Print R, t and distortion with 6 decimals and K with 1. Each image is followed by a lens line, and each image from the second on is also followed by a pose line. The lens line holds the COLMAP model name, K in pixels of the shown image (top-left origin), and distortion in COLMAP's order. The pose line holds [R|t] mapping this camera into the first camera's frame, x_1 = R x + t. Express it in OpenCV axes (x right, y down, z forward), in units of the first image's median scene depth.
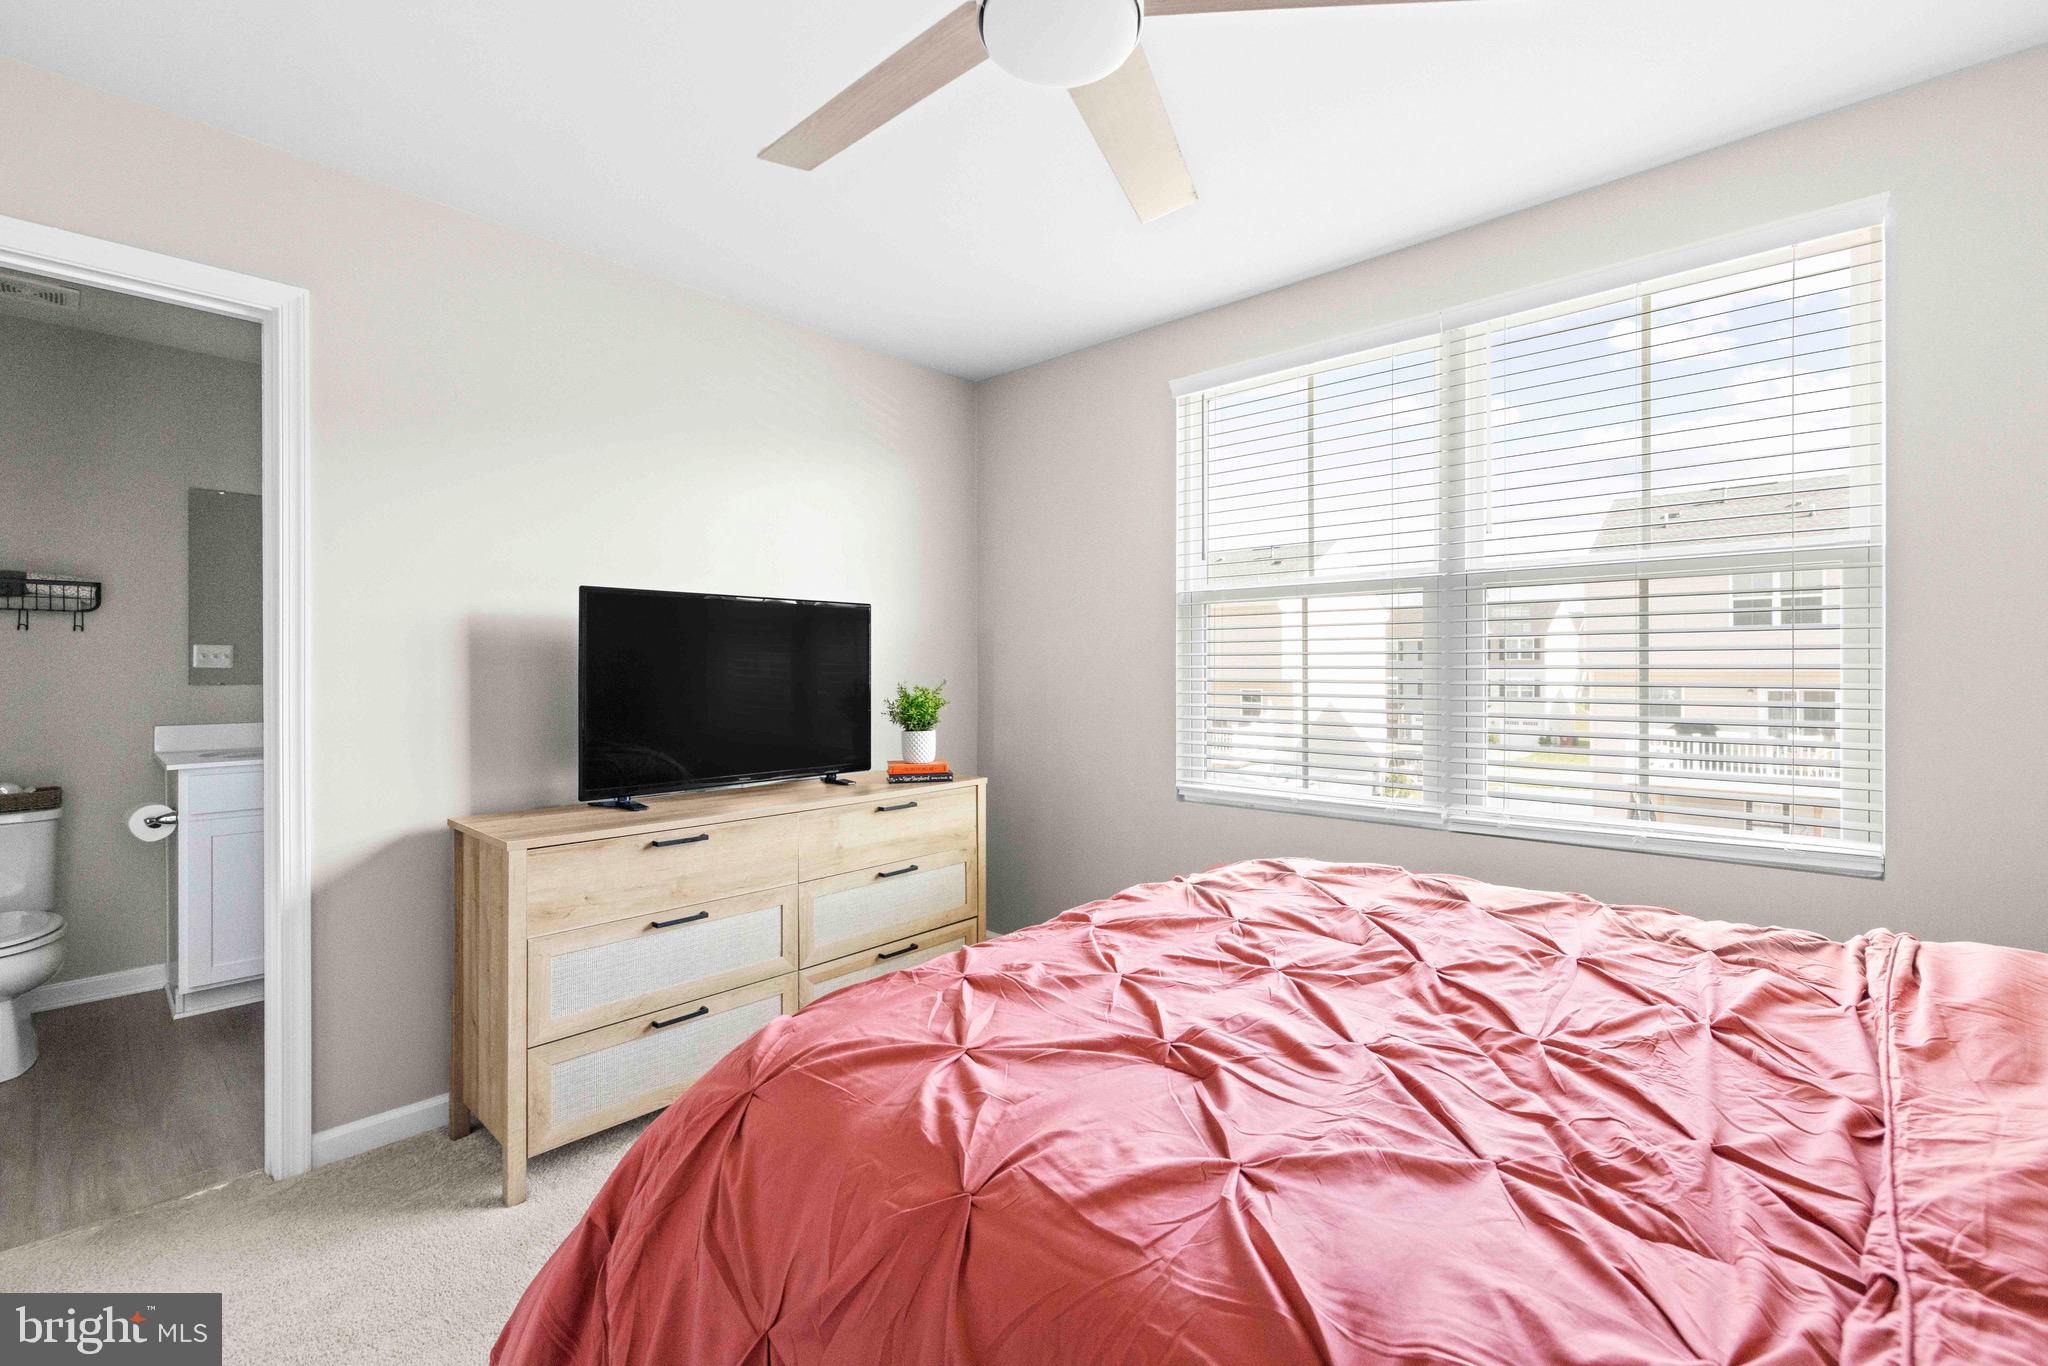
lens RADIAL K [[896.4, 0, 1024.8], [0, 896.4, 675.1], [0, 0, 1]] dist [0.000387, 0.000045]
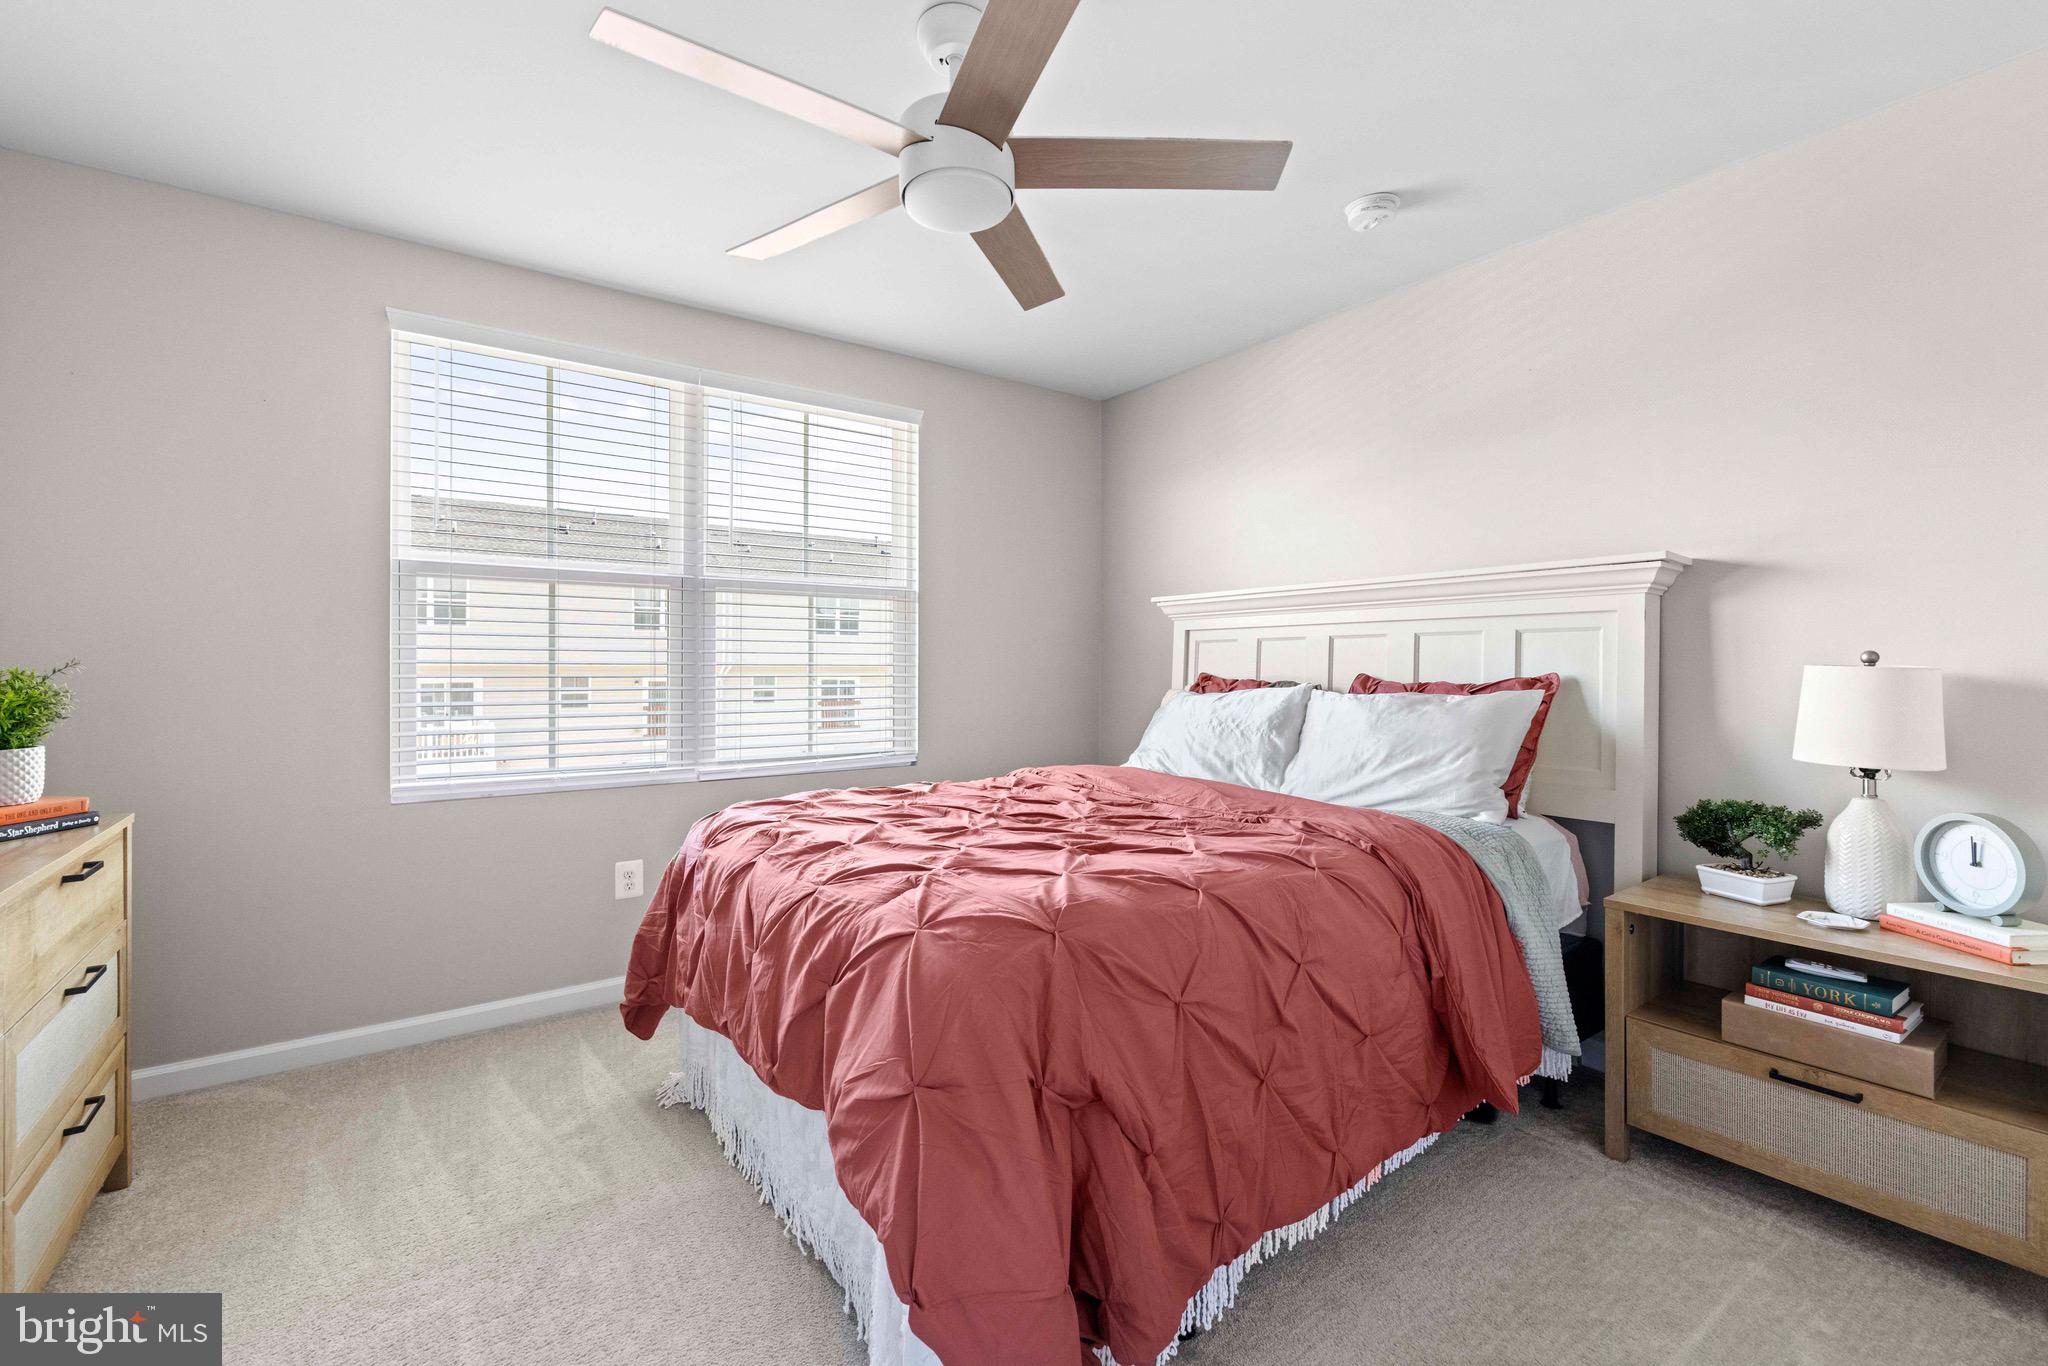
lens RADIAL K [[896.4, 0, 1026.3], [0, 896.4, 674.0], [0, 0, 1]] dist [0.000387, 0.000045]
pose [[0.231805, -0.005224, 0.972748, -0.585374], [0.002008, 0.999986, 0.004892, 0.011309], [-0.972760, 0.000819, 0.231812, 0.285166]]
